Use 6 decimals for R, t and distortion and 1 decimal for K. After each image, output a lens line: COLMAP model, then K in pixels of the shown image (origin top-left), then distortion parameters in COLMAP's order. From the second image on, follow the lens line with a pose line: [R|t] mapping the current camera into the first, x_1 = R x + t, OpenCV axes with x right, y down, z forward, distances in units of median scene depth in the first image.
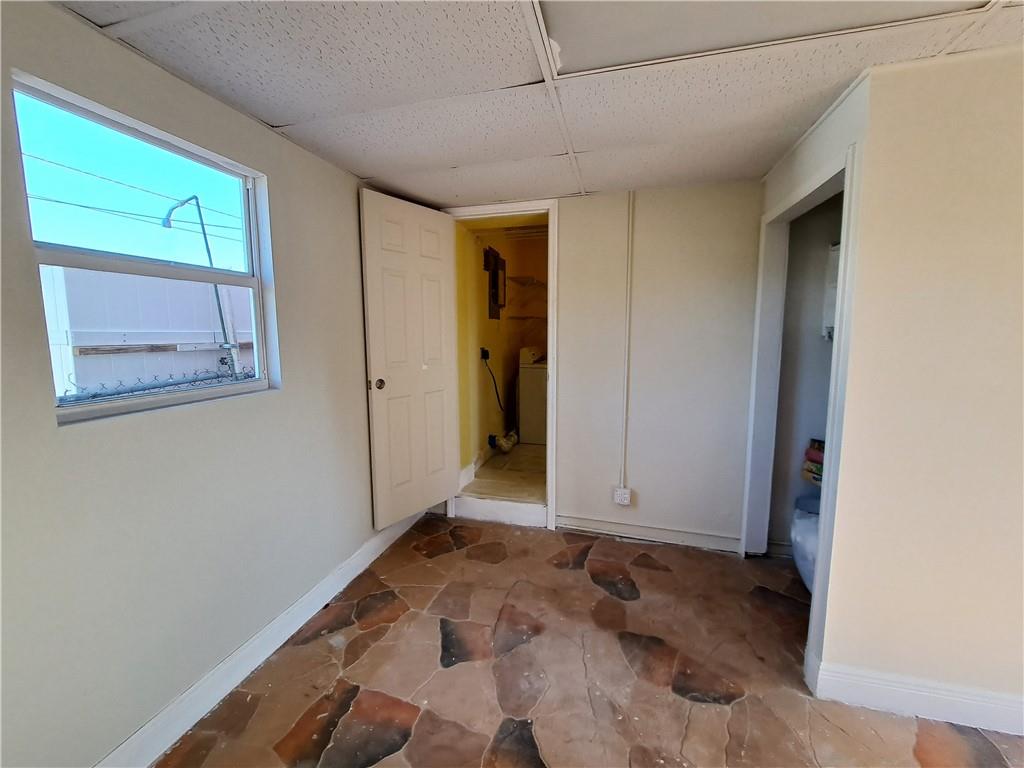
lens RADIAL K [[406.1, 0, 507.7], [0, 406.1, 379.1], [0, 0, 1]] dist [-0.003368, -0.002001]
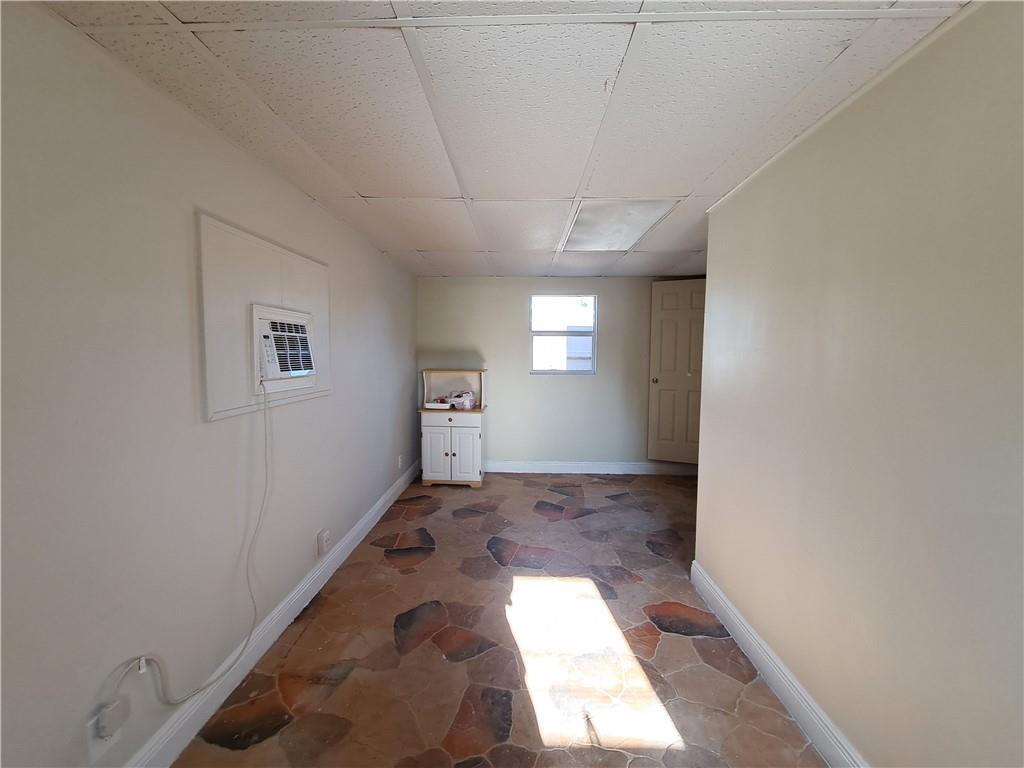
lens RADIAL K [[406.1, 0, 511.7], [0, 406.1, 386.4], [0, 0, 1]] dist [-0.003368, -0.002001]
pose [[0.249637, 0.092898, -0.963873, 1.931682], [-0.116705, 0.991018, 0.065288, -0.012082], [0.961281, 0.096190, 0.258237, -0.183780]]
